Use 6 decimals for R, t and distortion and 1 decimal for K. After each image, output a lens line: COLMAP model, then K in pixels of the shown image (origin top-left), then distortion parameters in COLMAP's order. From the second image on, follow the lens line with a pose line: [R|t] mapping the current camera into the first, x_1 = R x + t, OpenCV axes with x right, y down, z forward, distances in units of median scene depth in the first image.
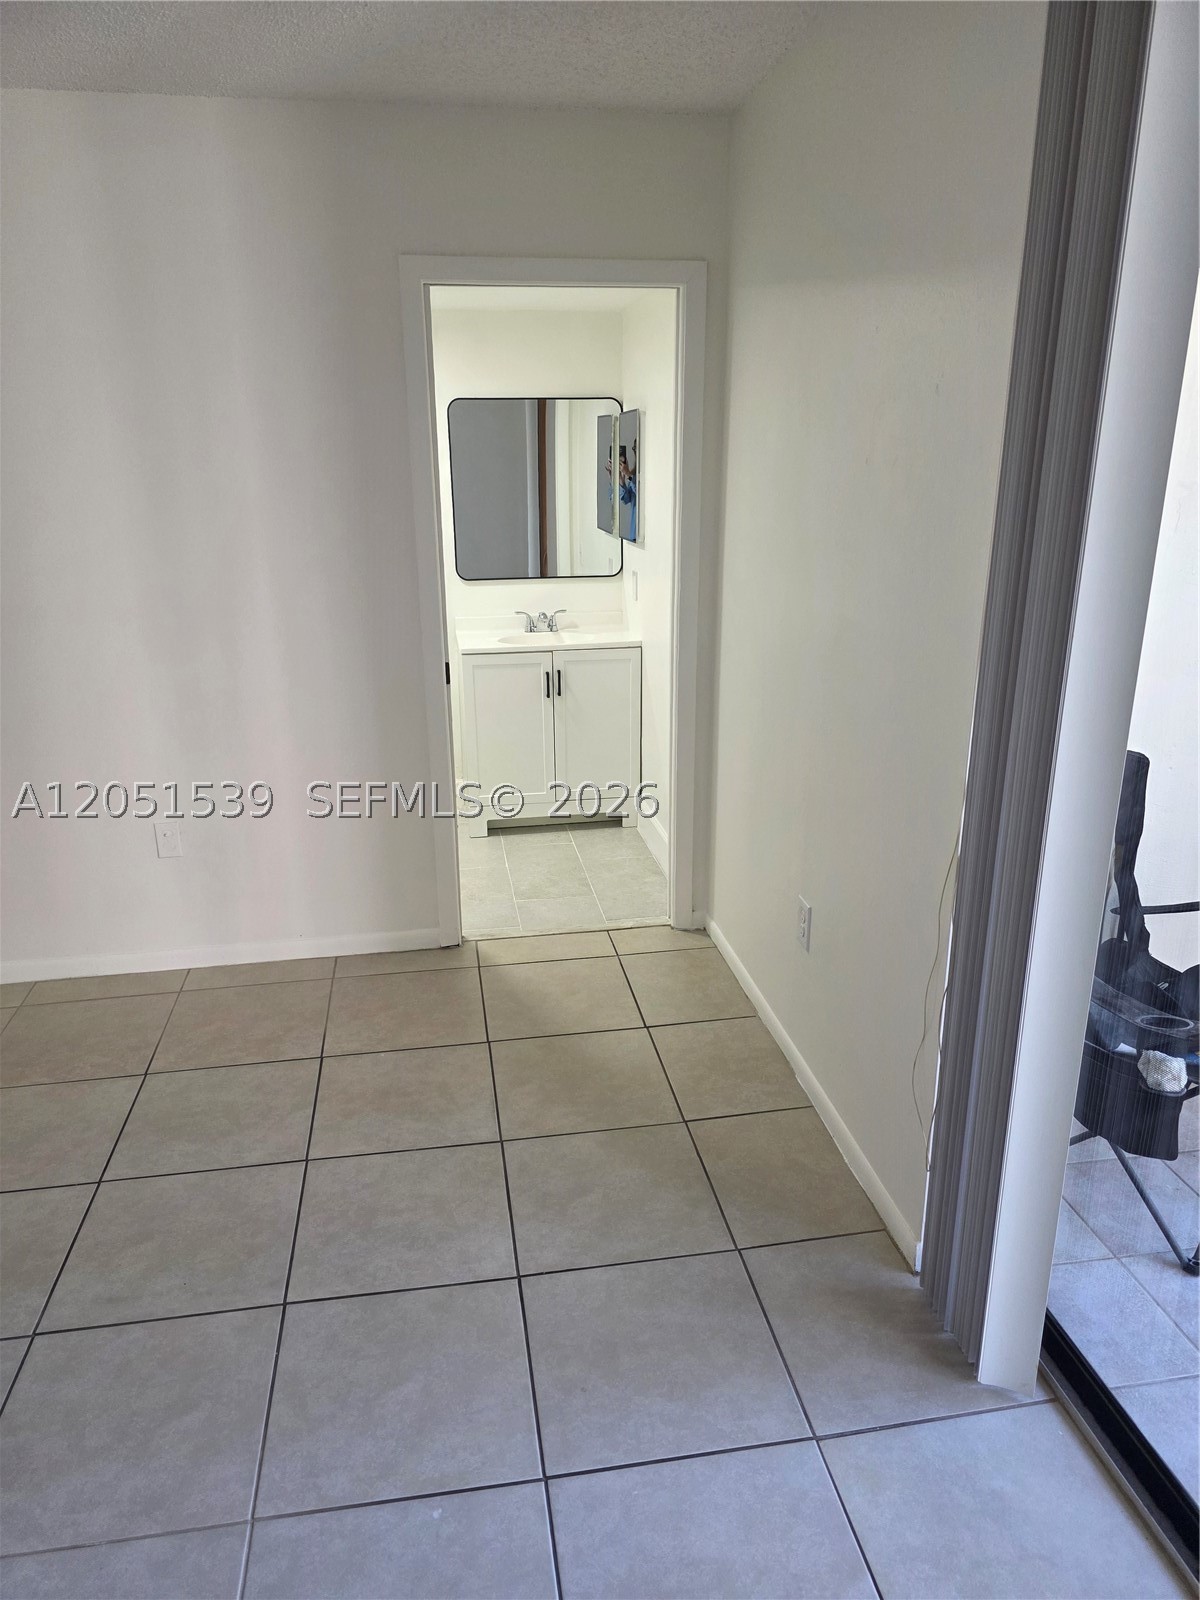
lens RADIAL K [[1079.0, 0, 613.8], [0, 1079.0, 799.3], [0, 0, 1]] dist [0.049242, -0.037869]
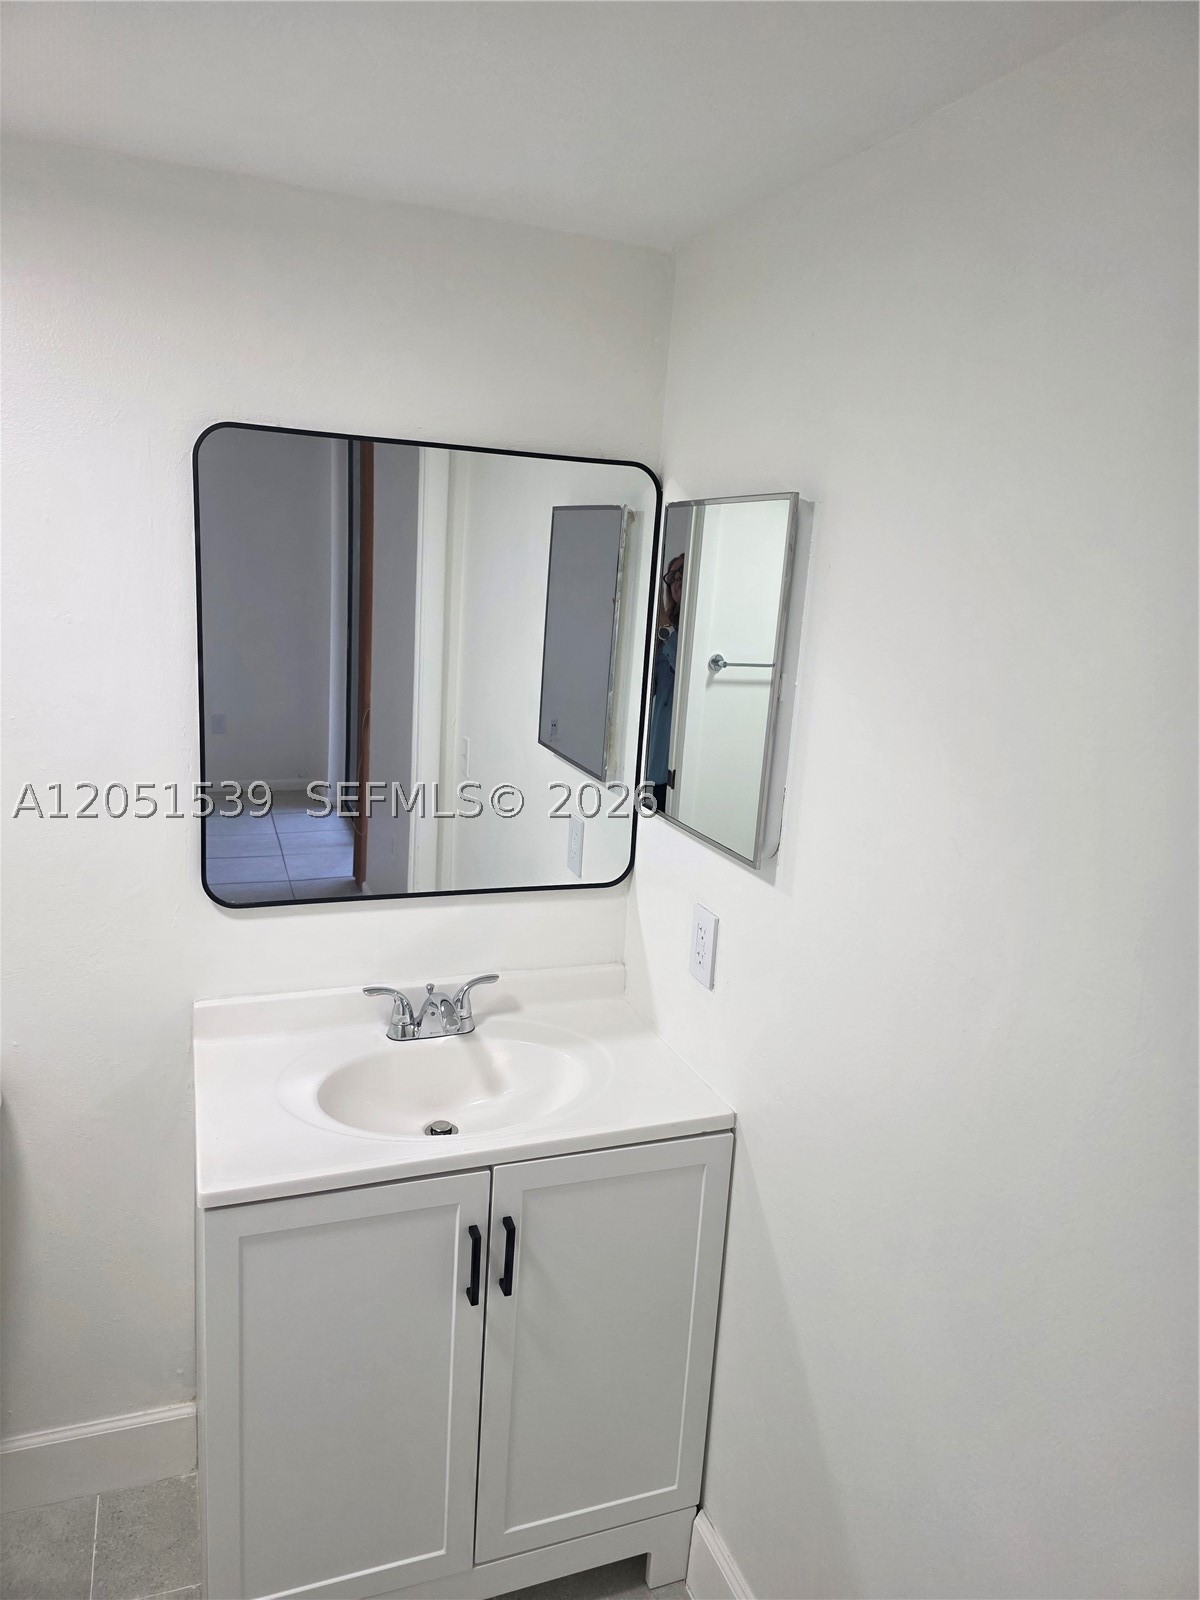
lens RADIAL K [[1141.3, 0, 601.3], [0, 1141.3, 829.2], [0, 0, 1]] dist [0.294491, -0.047176]
pose [[0.977886, 0.021559, 0.208023, -0.165276], [-0.011341, 0.998675, -0.050190, -0.362402], [-0.208829, 0.046721, 0.976835, 0.999593]]
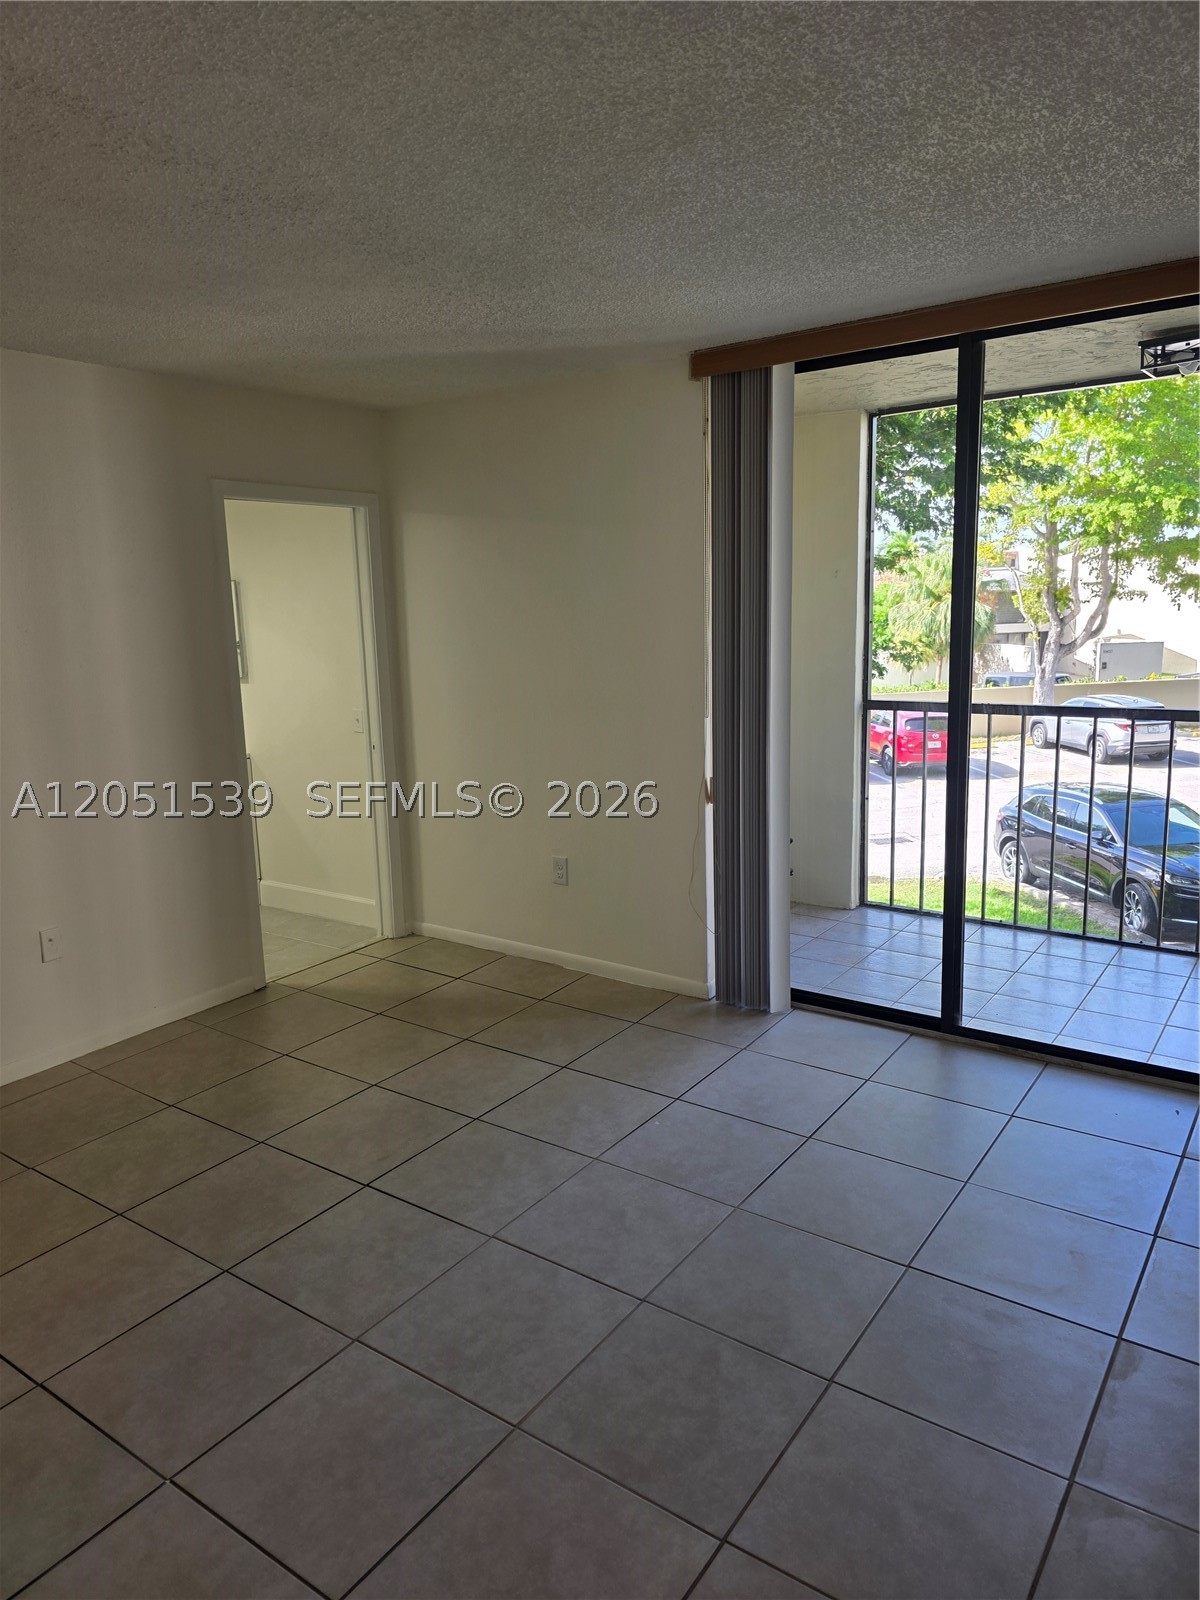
lens RADIAL K [[1079.0, 0, 590.6], [0, 1079.0, 786.9], [0, 0, 1]] dist [0.051153, -0.039460]
pose [[0.702766, -0.133094, 0.698860, -0.933185], [0.236312, 0.970239, -0.052857, 0.083592], [-0.671026, 0.202295, 0.713303, -0.268058]]
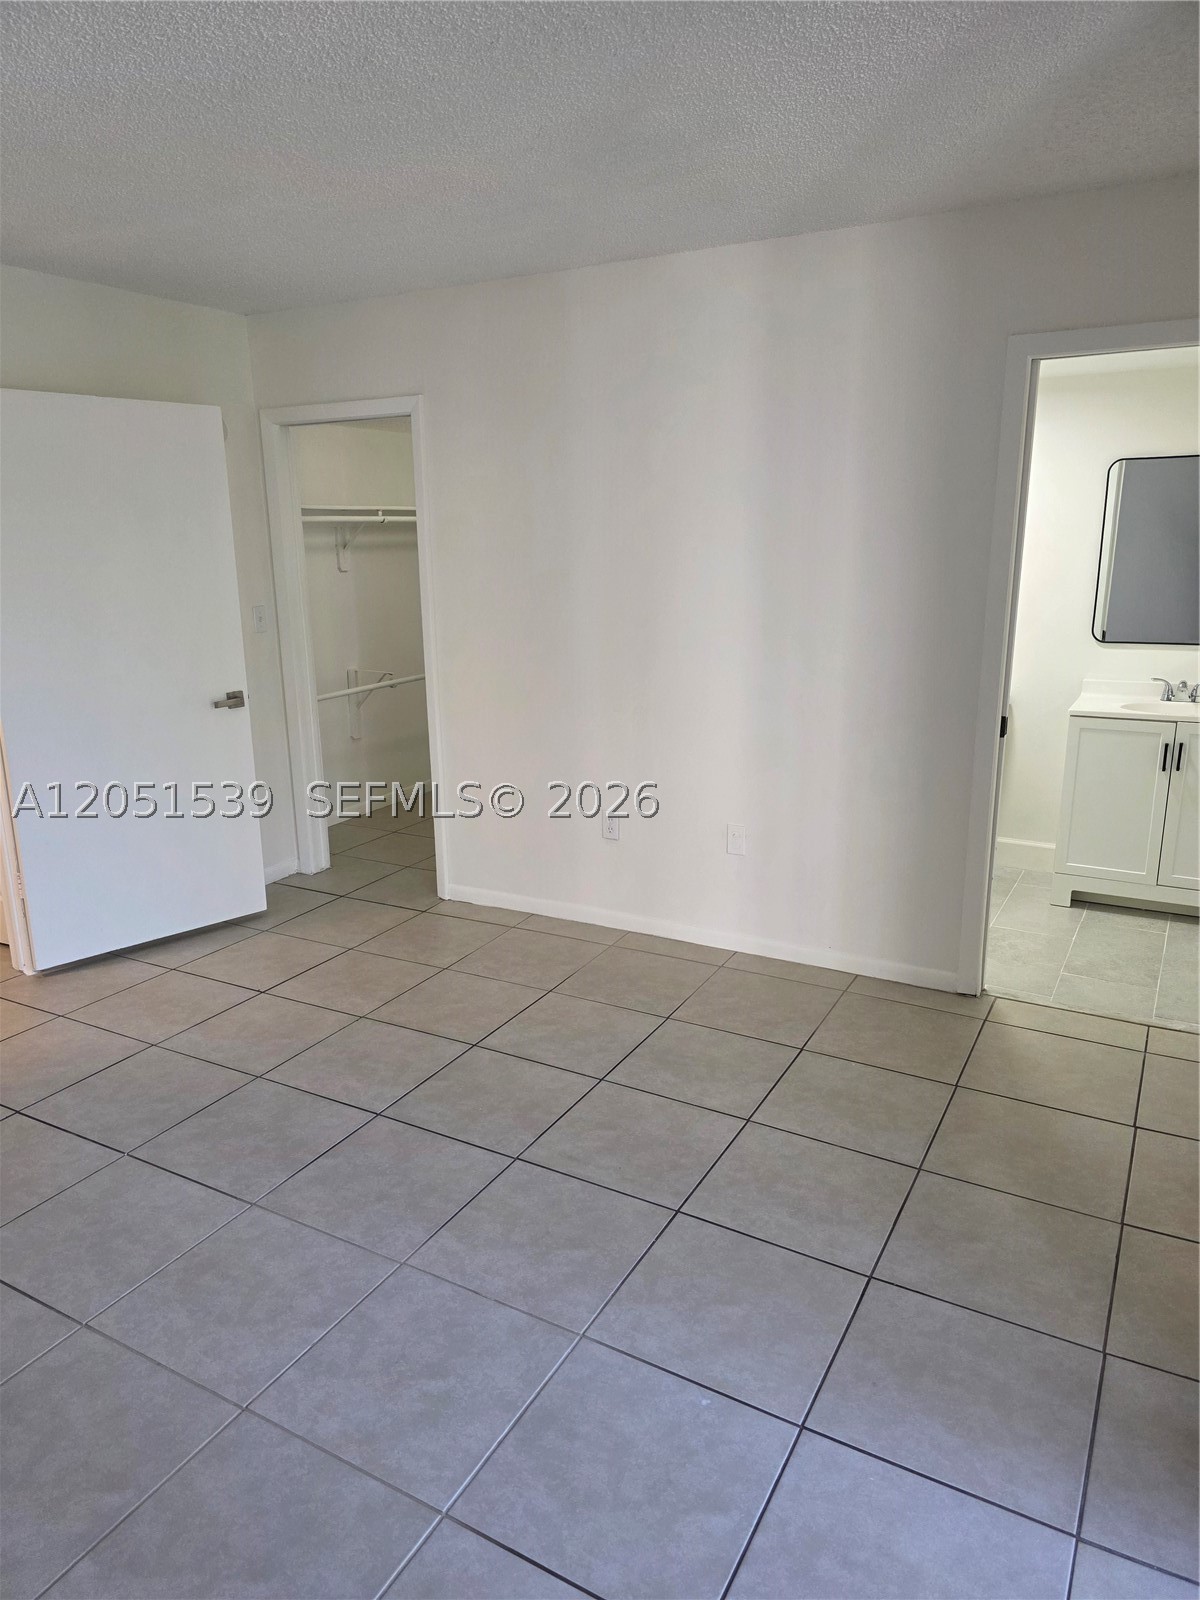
lens RADIAL K [[1097.7, 0, 600.0], [0, 1097.7, 800.0], [0, 0, 1]] dist [0.045916, -0.041607]
pose [[0.779708, 0.150626, -0.607756, 0.229060], [-0.184525, 0.982804, 0.006845, 0.018793], [0.598337, 0.106809, 0.794094, -0.049439]]
